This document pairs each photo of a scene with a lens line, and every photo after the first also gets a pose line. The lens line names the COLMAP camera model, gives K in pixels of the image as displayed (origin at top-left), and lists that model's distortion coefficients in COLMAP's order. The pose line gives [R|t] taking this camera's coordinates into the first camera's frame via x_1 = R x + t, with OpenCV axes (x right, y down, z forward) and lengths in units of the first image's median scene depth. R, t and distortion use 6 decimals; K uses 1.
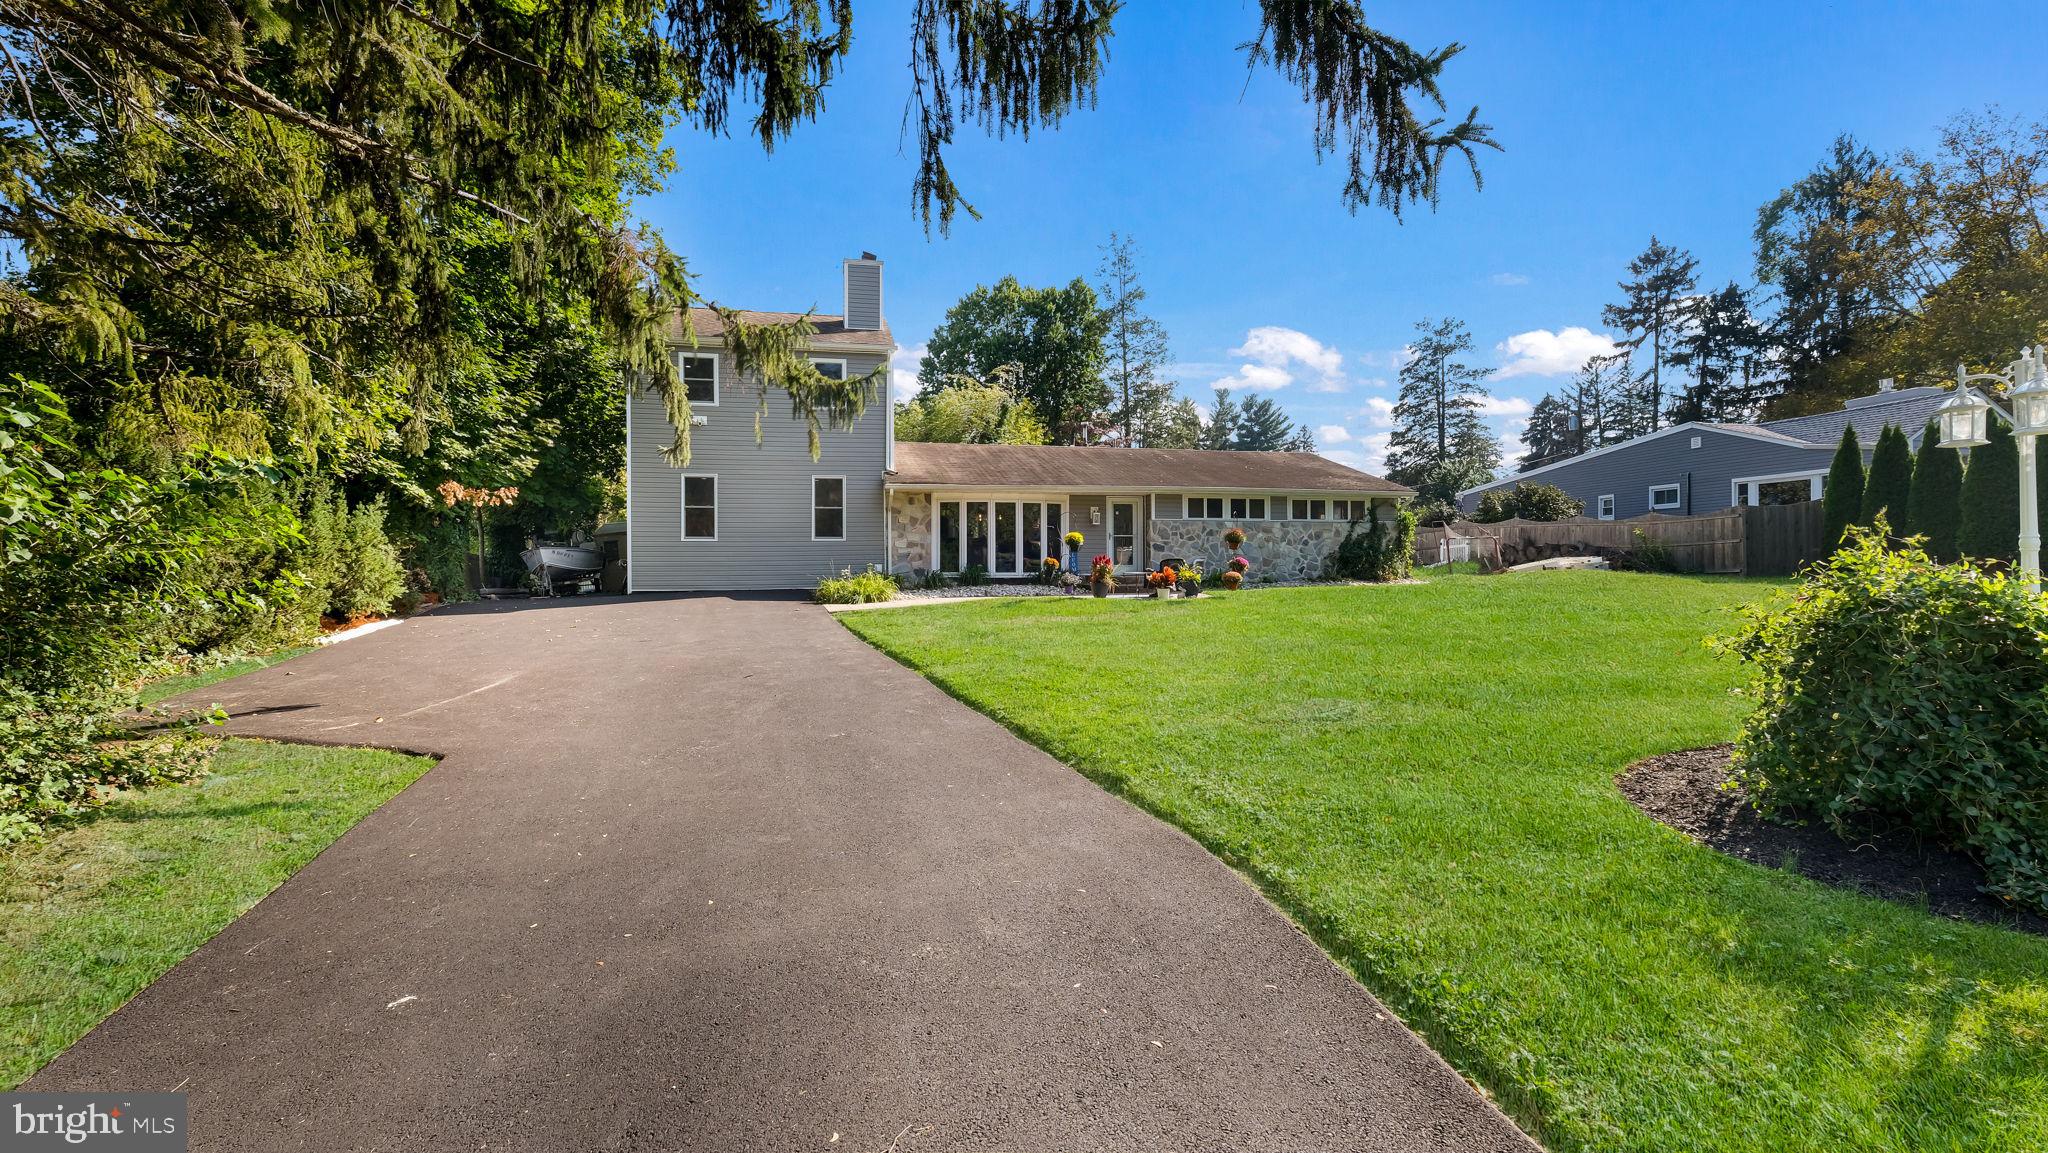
lens RADIAL K [[919.5, 0, 1023.8], [0, 919.5, 537.3], [0, 0, 1]] dist [0.000439, 0.000843]
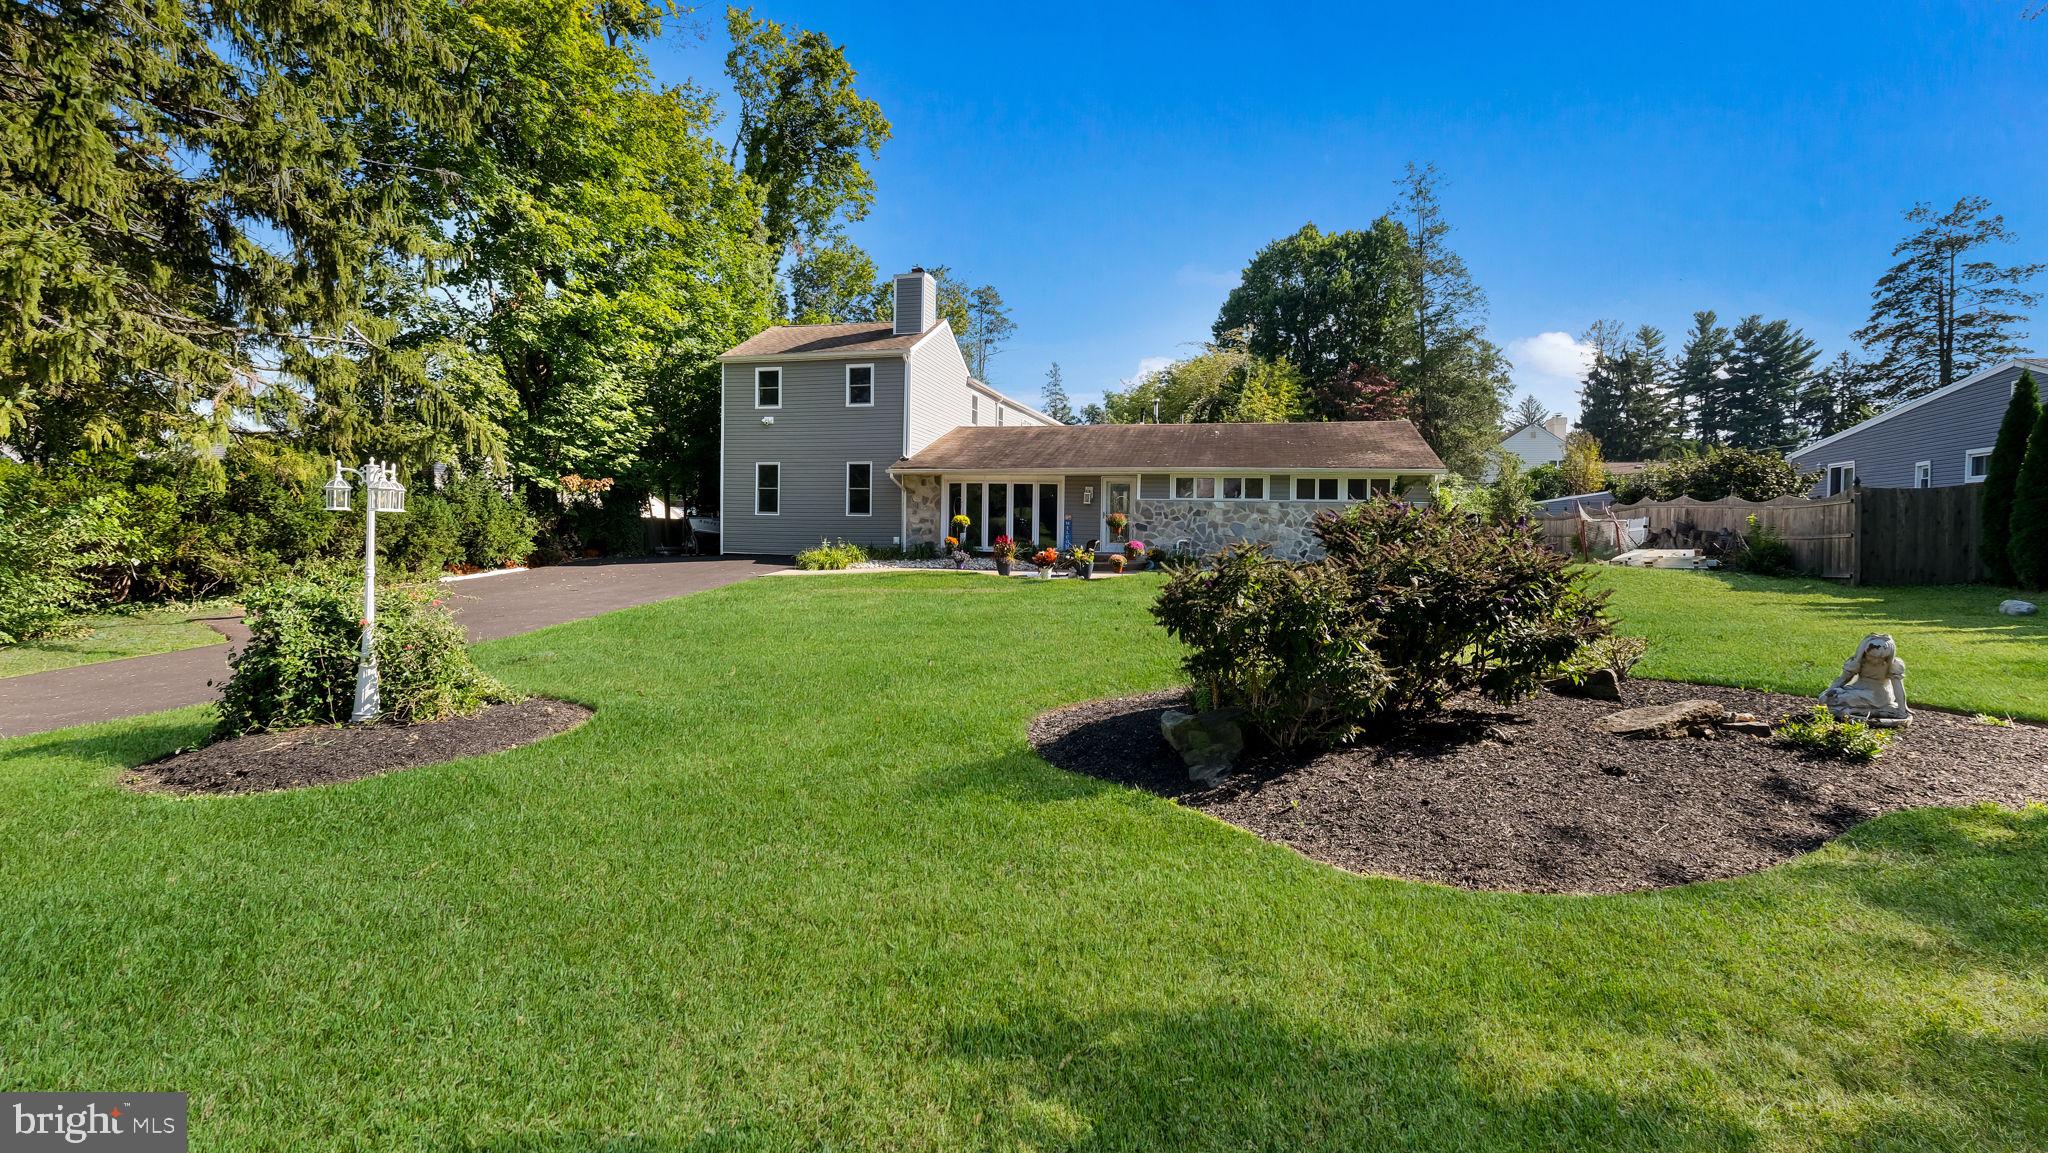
lens RADIAL K [[964.6, 0, 1023.5], [0, 964.6, 514.1], [0, 0, 1]] dist [0.001006, 0.000476]
pose [[0.875863, 0.015279, -0.482317, 0.534492], [-0.005058, 0.999734, 0.022486, -0.025886], [0.482533, -0.017256, 0.875708, -0.001289]]
